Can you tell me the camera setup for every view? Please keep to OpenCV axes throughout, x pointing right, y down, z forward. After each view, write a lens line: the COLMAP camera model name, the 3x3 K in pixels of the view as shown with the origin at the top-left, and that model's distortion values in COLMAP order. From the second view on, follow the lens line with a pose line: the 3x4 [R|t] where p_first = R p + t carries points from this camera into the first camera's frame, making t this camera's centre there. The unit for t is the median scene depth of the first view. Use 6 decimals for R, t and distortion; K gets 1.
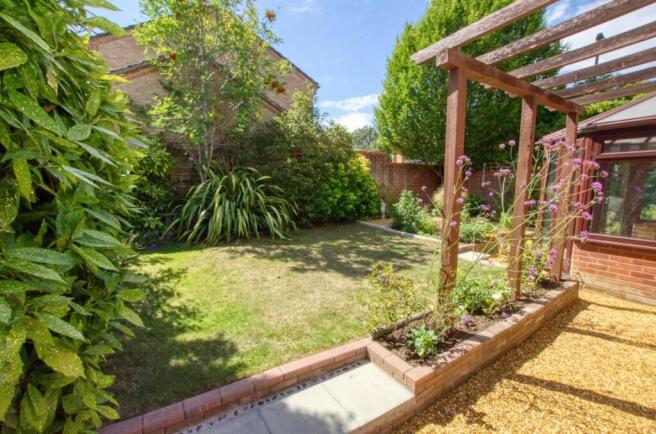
lens RADIAL K [[283.1, 0, 326.2], [0, 283.1, 218.4], [0, 0, 1]] dist [-0.031428, 0.003801]
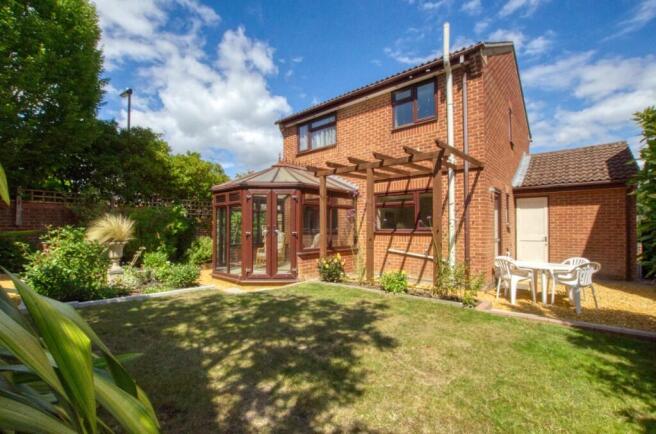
lens RADIAL K [[283.1, 0, 329.3], [0, 283.1, 218.8], [0, 0, 1]] dist [-0.031428, 0.003801]
pose [[-0.276854, 0.027734, 0.960512, -0.489831], [0.126019, 0.991998, 0.007680, -0.081804], [-0.952613, 0.123169, -0.278134, 0.919006]]
